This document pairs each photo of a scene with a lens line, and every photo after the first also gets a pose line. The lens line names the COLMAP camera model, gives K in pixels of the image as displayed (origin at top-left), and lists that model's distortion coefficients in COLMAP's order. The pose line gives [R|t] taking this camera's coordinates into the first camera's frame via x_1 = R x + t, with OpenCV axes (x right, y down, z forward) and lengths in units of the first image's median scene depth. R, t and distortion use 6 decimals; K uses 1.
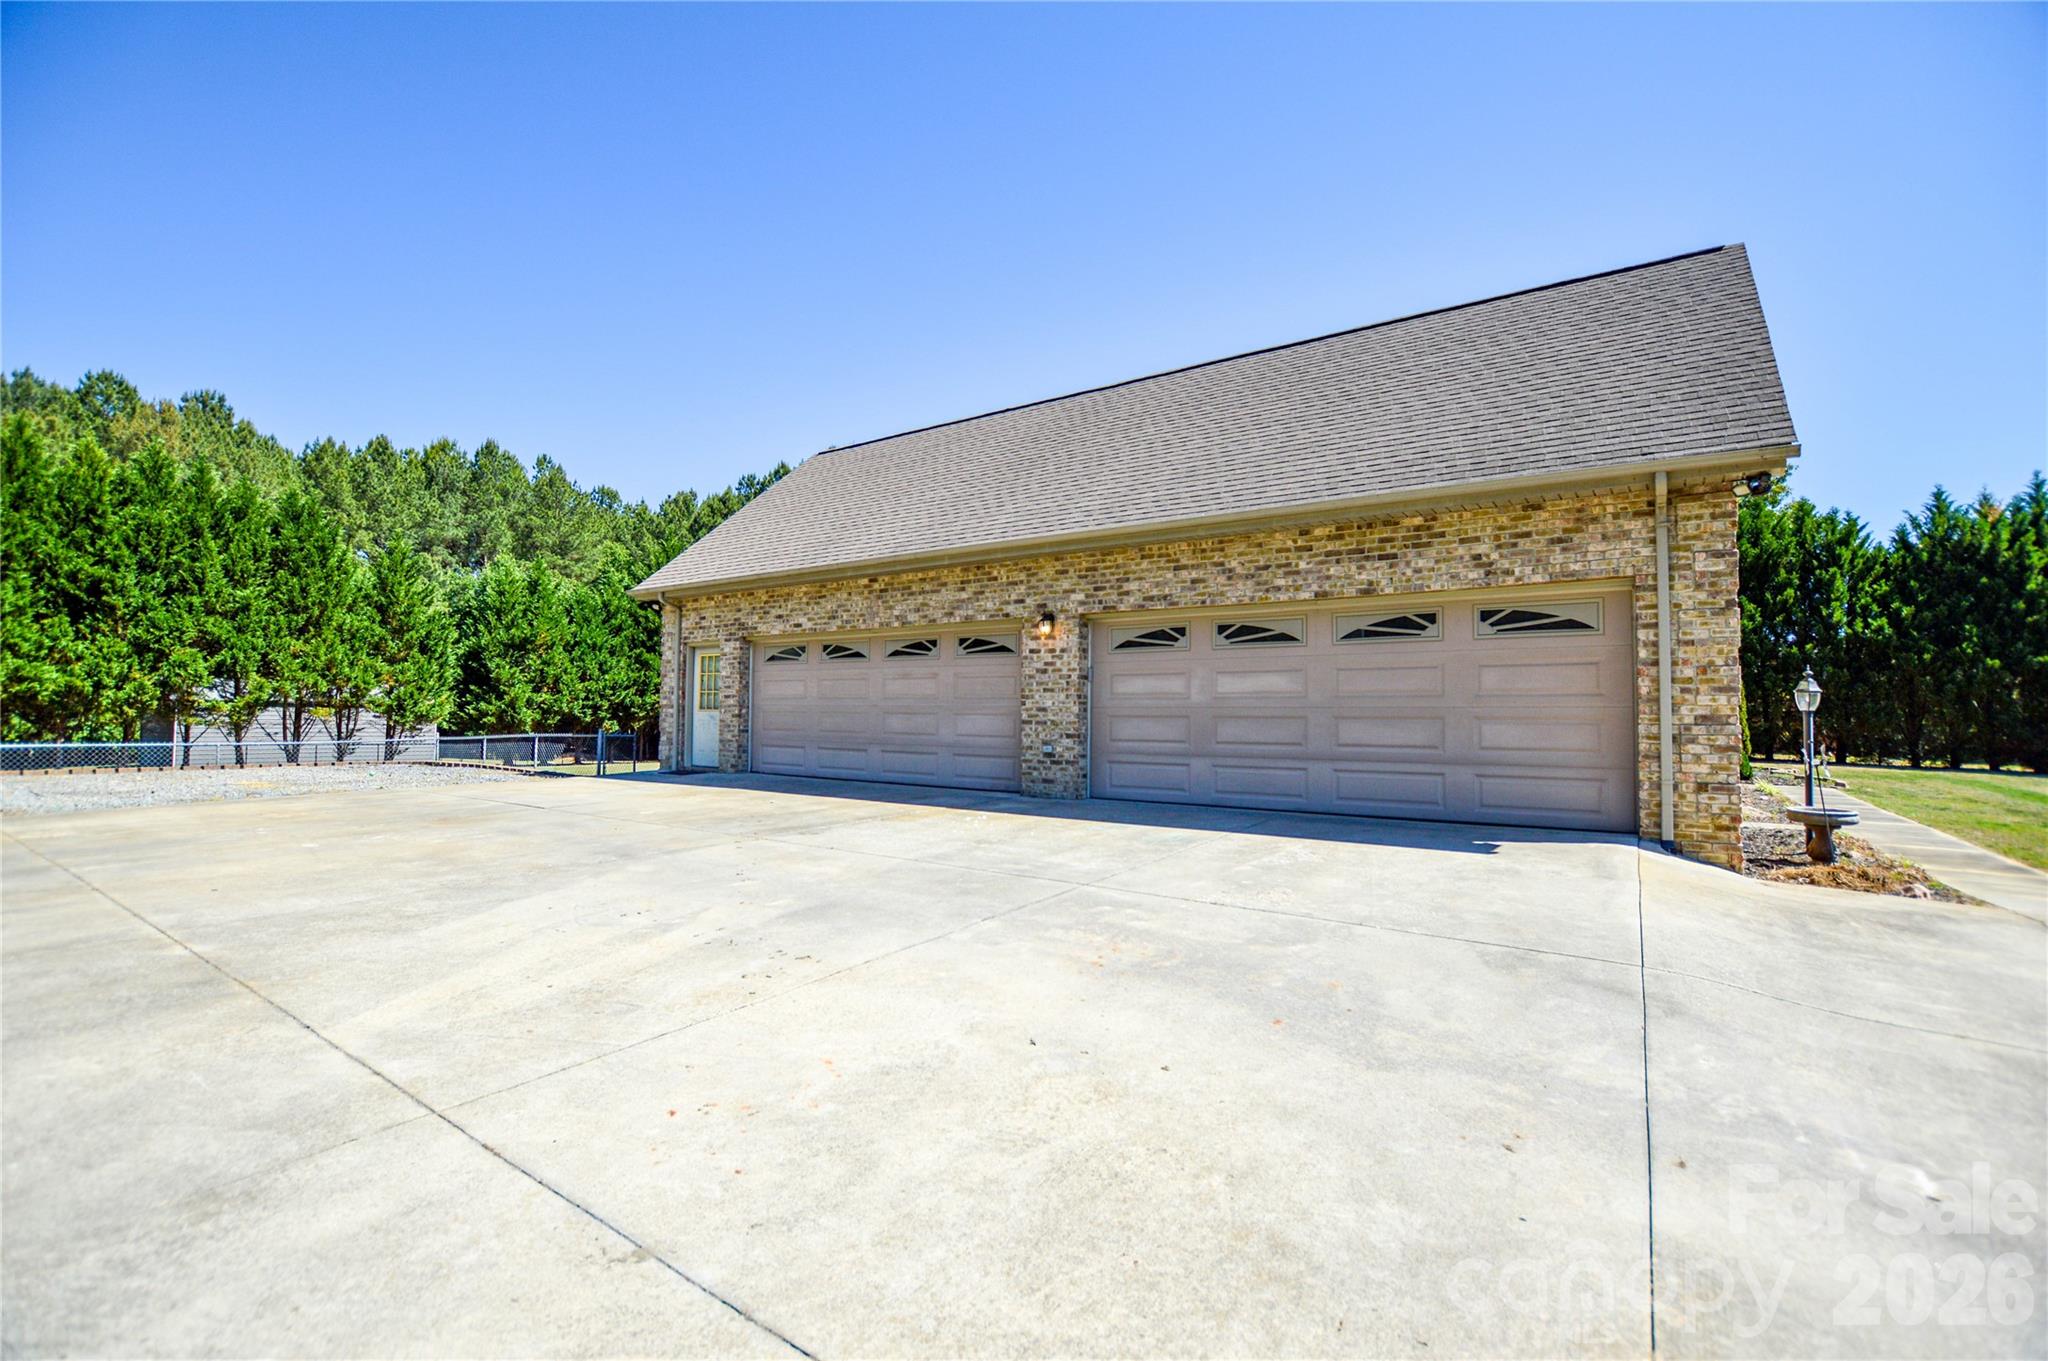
lens RADIAL K [[909.6, 0, 1013.0], [0, 909.6, 680.3], [0, 0, 1]] dist [-0.027853, 0.000491]
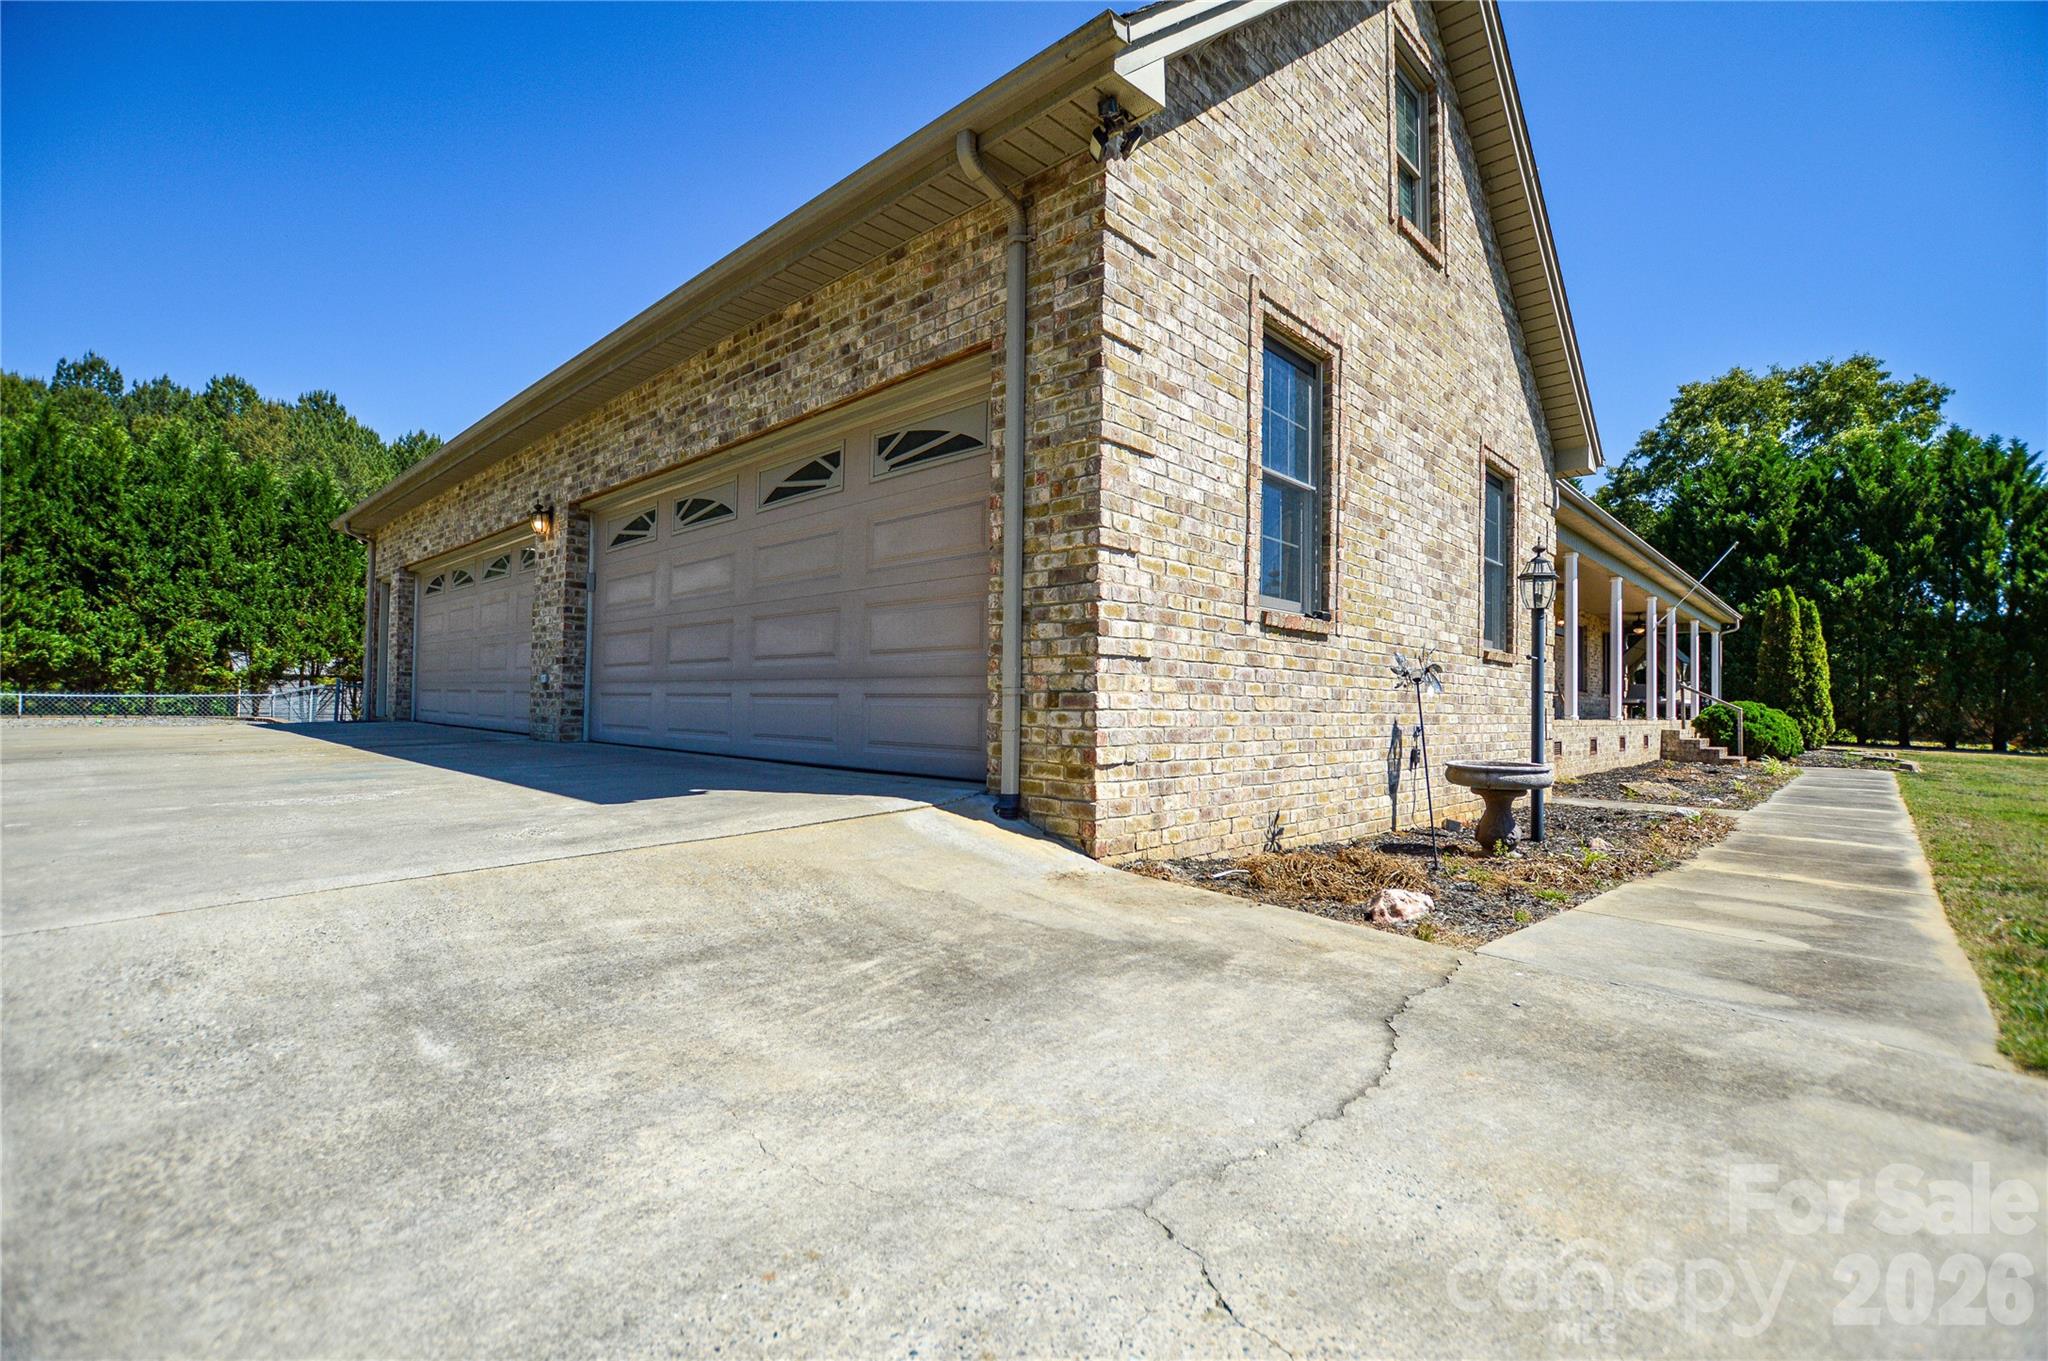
lens RADIAL K [[909.6, 0, 1013.0], [0, 909.6, 680.3], [0, 0, 1]] dist [-0.027853, 0.000491]
pose [[0.989896, 0.003027, -0.141765, 0.191005], [-0.001273, 0.999922, 0.012458, 0.023365], [0.141792, -0.012152, 0.989822, 0.101392]]
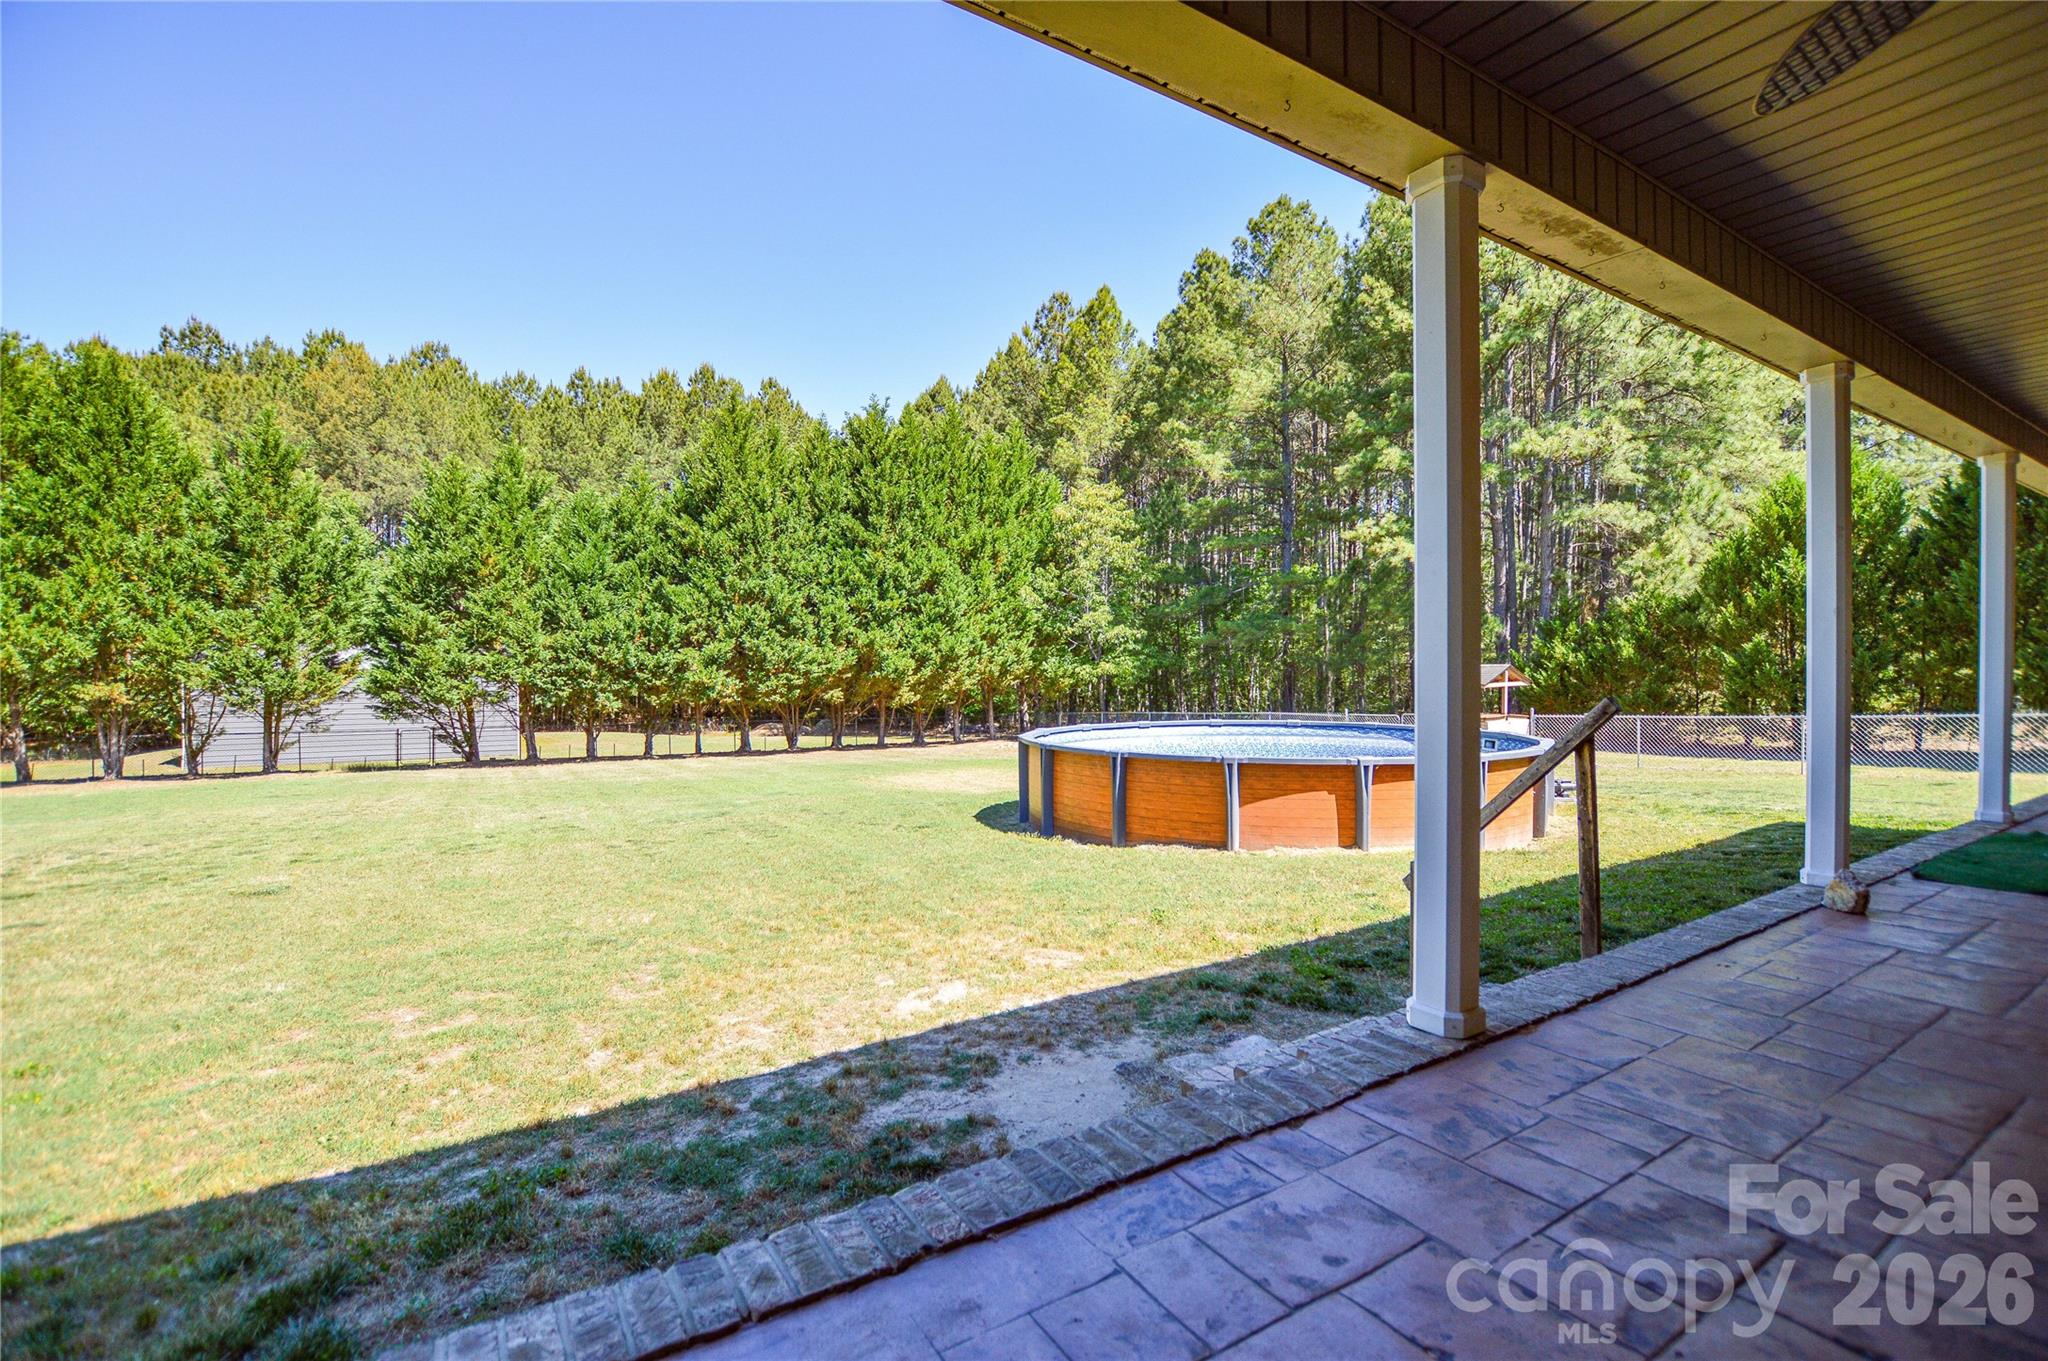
lens RADIAL K [[909.6, 0, 1013.0], [0, 909.6, 680.3], [0, 0, 1]] dist [-0.027853, 0.000491]
pose [[0.922313, -0.008594, -0.386349, 0.078016], [0.026425, 0.998815, 0.040864, 0.025858], [0.385540, -0.047899, 0.921447, 0.817877]]
